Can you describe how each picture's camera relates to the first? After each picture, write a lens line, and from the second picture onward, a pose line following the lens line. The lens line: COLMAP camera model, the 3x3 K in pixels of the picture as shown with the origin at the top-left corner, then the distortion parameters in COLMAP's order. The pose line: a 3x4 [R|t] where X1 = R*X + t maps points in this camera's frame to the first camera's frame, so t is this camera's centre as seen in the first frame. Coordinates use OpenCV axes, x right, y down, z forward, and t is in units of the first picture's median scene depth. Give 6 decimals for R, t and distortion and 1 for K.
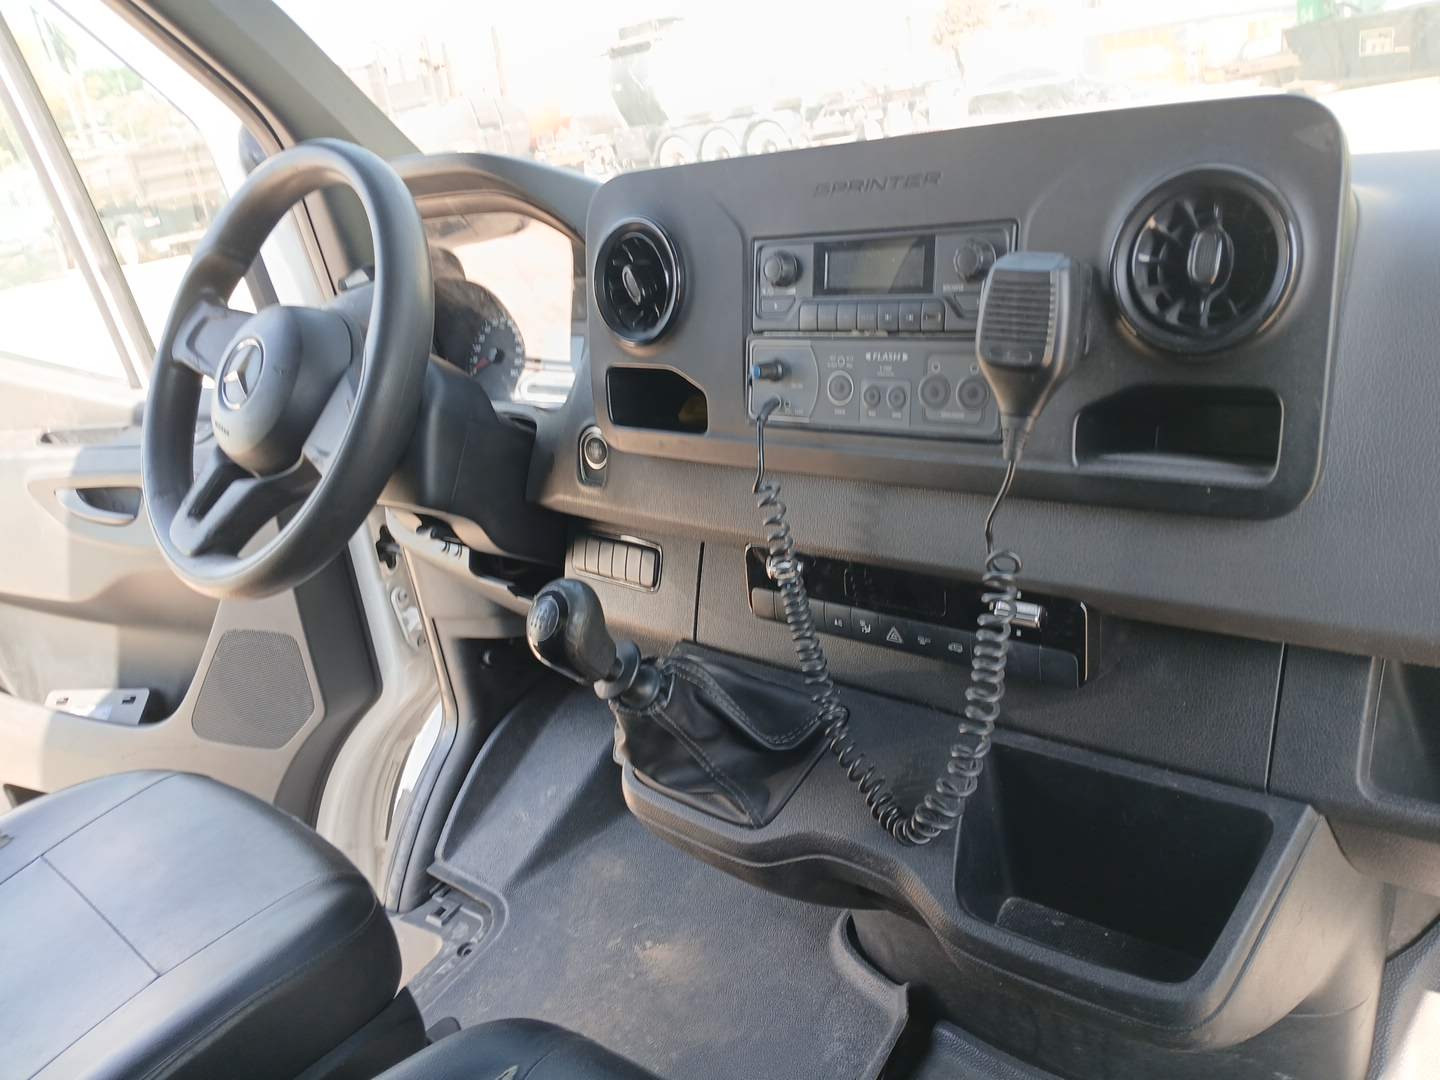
lens RADIAL K [[1108.8, 0, 720.0], [0, 1108.8, 540.0], [0, 0, 1]] dist [0.106472, -0.257344]
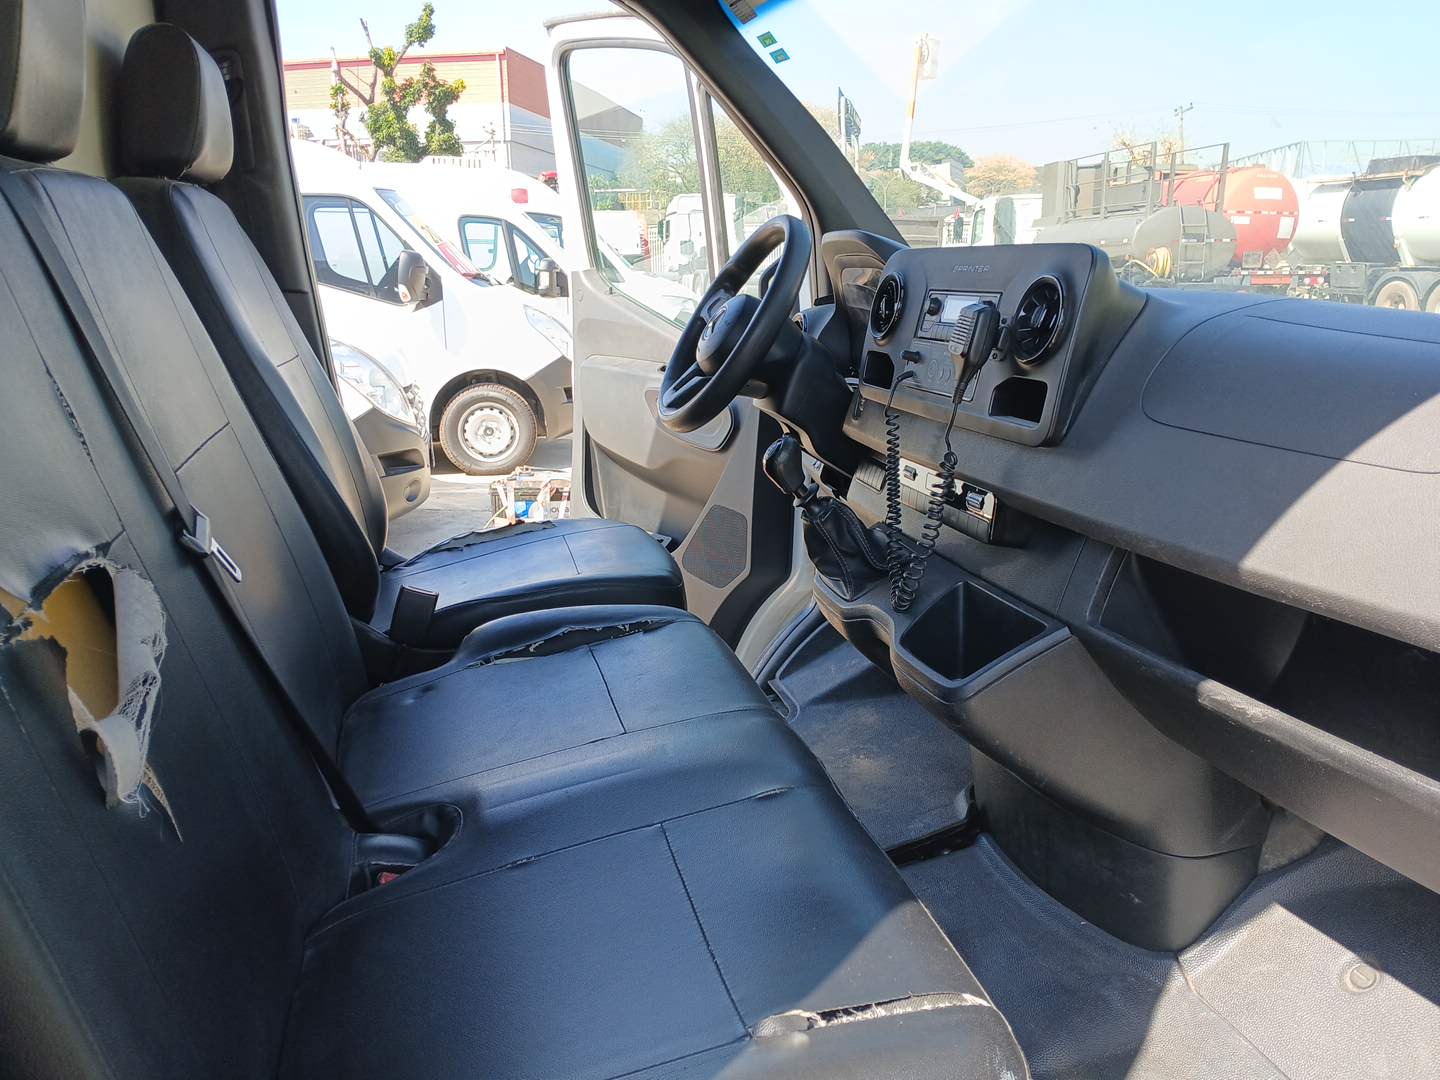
lens RADIAL K [[1108.8, 0, 720.0], [0, 1108.8, 540.0], [0, 0, 1]] dist [0.106472, -0.257344]
pose [[0.813159, 0.277734, -0.511504, 0.607963], [-0.315345, 0.948875, 0.013899, 0.161828], [0.489214, 0.149998, 0.859168, -0.548820]]
